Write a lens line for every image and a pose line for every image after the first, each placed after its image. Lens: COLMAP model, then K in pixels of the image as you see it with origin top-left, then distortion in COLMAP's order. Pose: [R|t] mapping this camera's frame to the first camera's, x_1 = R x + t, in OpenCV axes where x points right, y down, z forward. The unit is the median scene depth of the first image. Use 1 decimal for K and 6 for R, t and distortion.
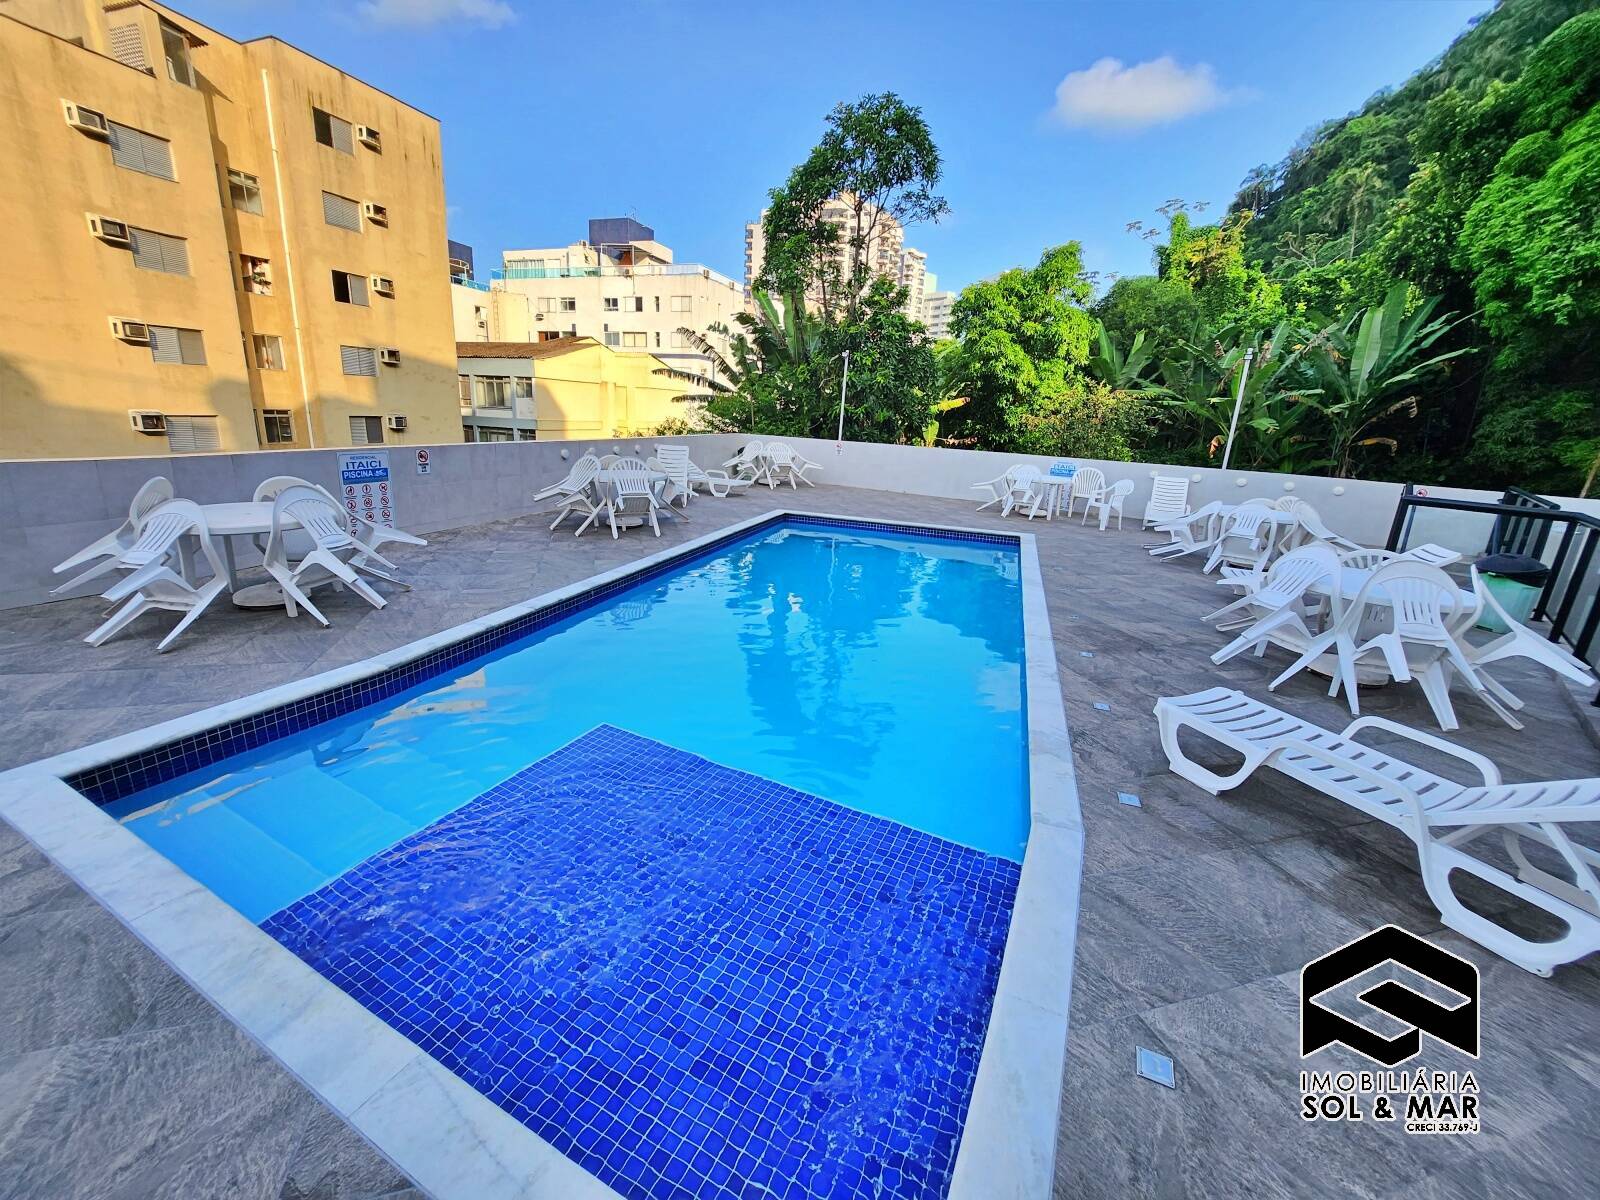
lens RADIAL K [[634.1, 0, 800.0], [0, 634.1, 600.0], [0, 0, 1]] dist [-0.048036, 0.007188]
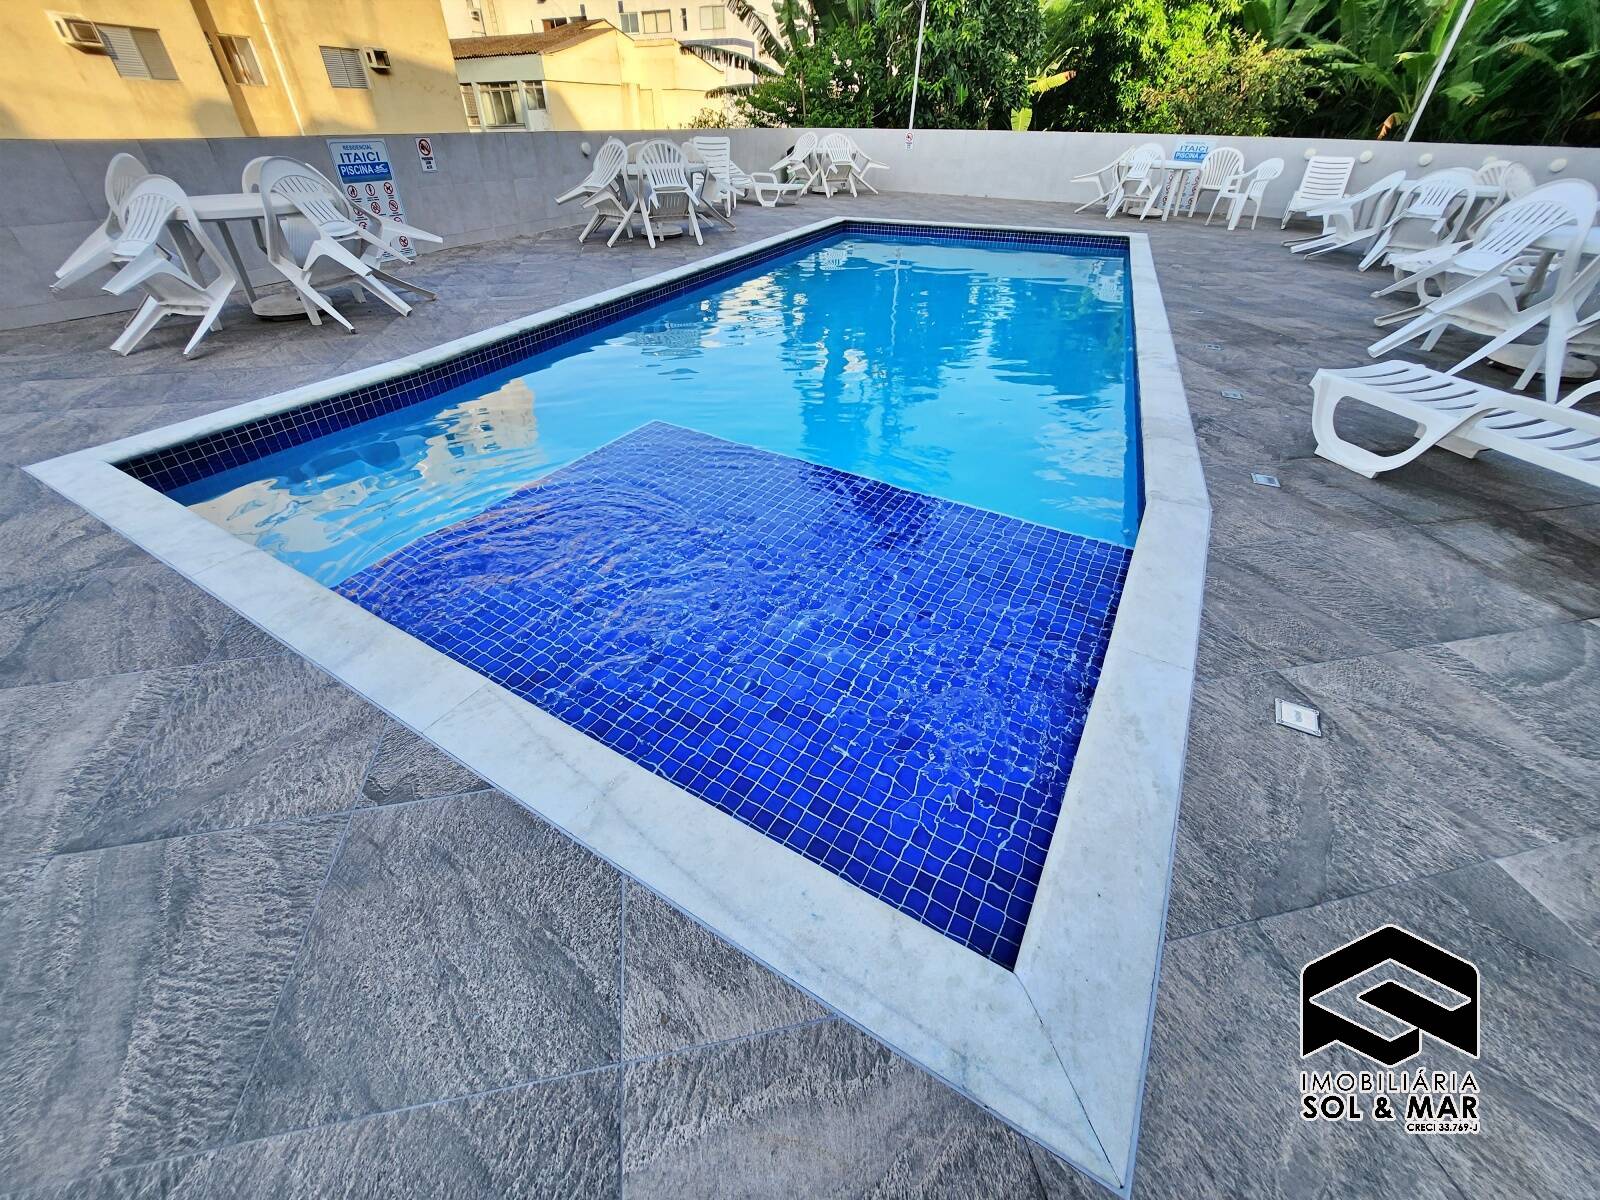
lens RADIAL K [[641.1, 0, 796.7], [0, 641.1, 597.3], [0, 0, 1]] dist [-0.048332, 0.003398]
pose [[0.996040, 0.015303, -0.087578, -0.016993], [0.017349, 0.932684, 0.360277, 0.079503], [0.087195, -0.360370, 0.928725, 0.050326]]
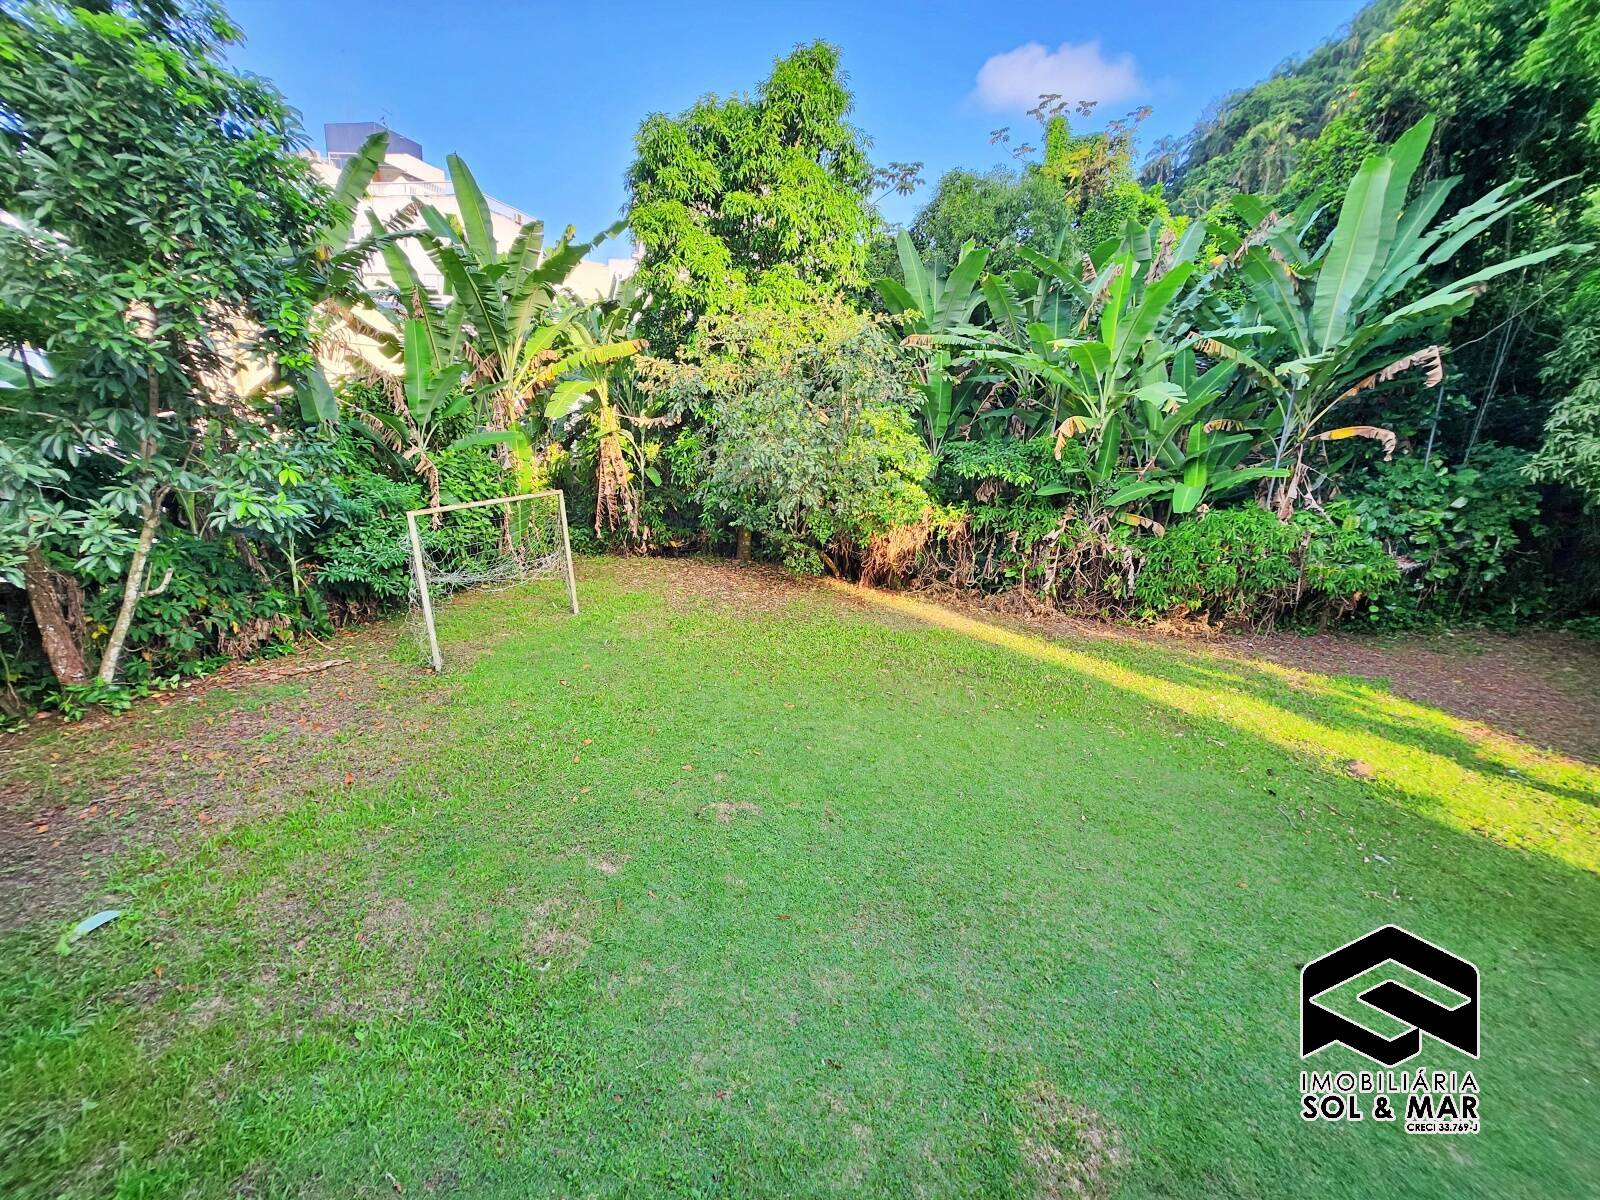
lens RADIAL K [[634.1, 0, 800.0], [0, 634.1, 600.0], [0, 0, 1]] dist [-0.048036, 0.007188]
pose [[0.993570, -0.005904, 0.113066, 1.316298], [0.003440, 0.999753, 0.021970, -0.420533], [-0.113168, -0.021440, 0.993345, 1.713614]]
